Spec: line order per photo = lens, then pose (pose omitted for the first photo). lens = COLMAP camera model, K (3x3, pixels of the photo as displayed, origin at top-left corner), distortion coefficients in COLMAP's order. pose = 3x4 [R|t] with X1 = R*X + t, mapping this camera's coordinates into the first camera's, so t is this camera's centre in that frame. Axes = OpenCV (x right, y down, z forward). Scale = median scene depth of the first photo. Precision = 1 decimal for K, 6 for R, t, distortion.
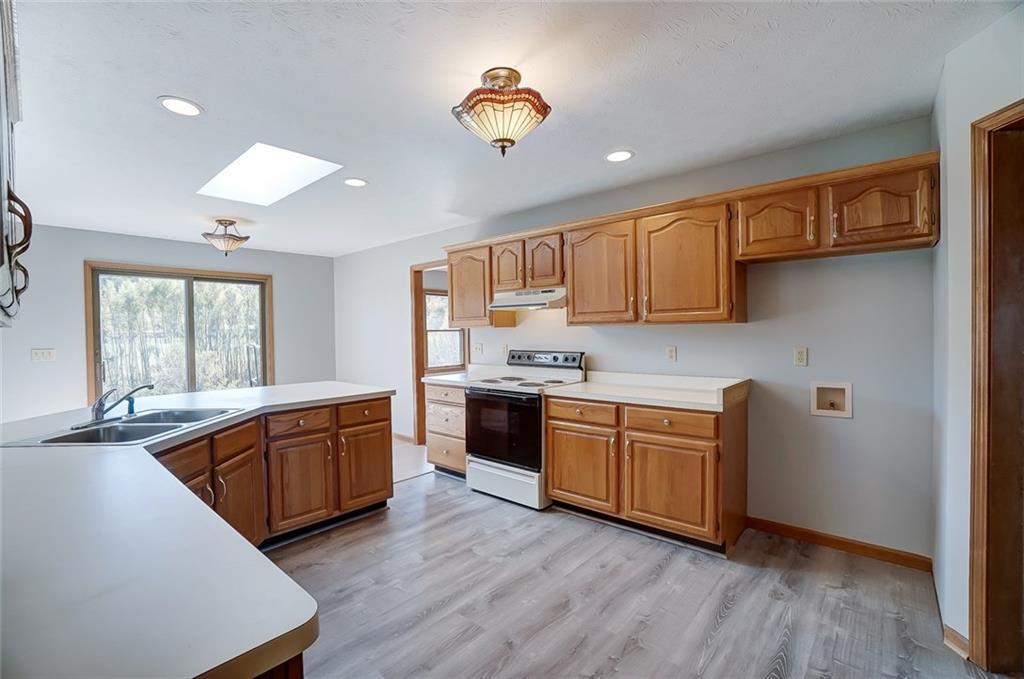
lens RADIAL K [[451.0, 0, 498.4], [0, 451.0, 339.1], [0, 0, 1]] dist [-0.058903, 0.016668]
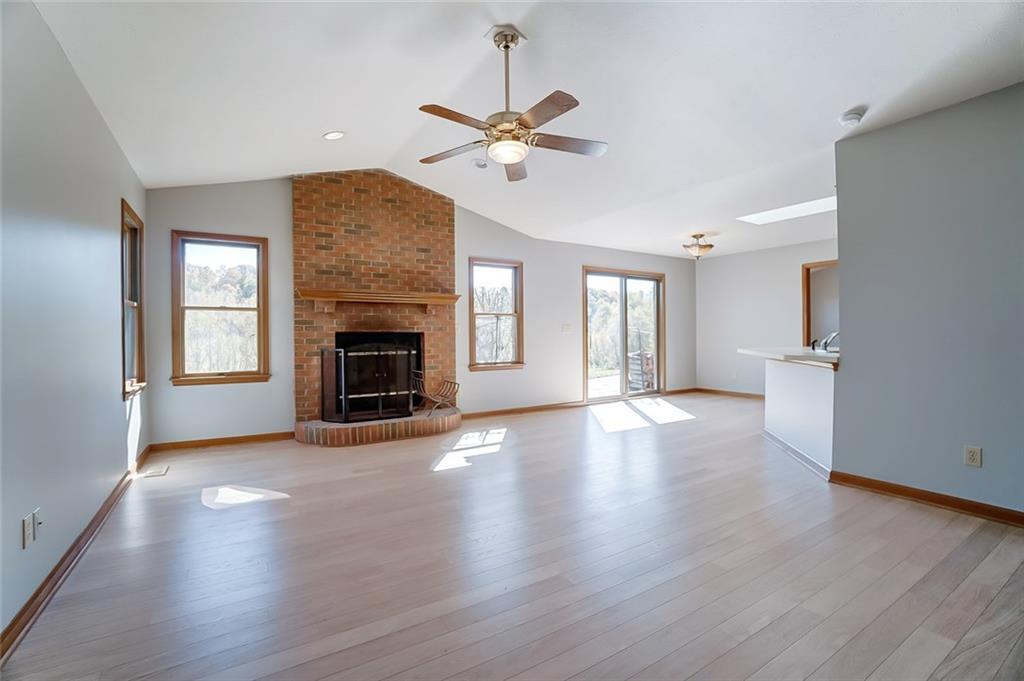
lens RADIAL K [[451.0, 0, 501.8], [0, 451.0, 338.3], [0, 0, 1]] dist [-0.058903, 0.016668]
pose [[0.957236, 0.010585, -0.289115, -1.140252], [-0.010798, 0.999941, 0.000860, 0.097904], [0.289107, 0.002298, 0.957294, -0.772839]]
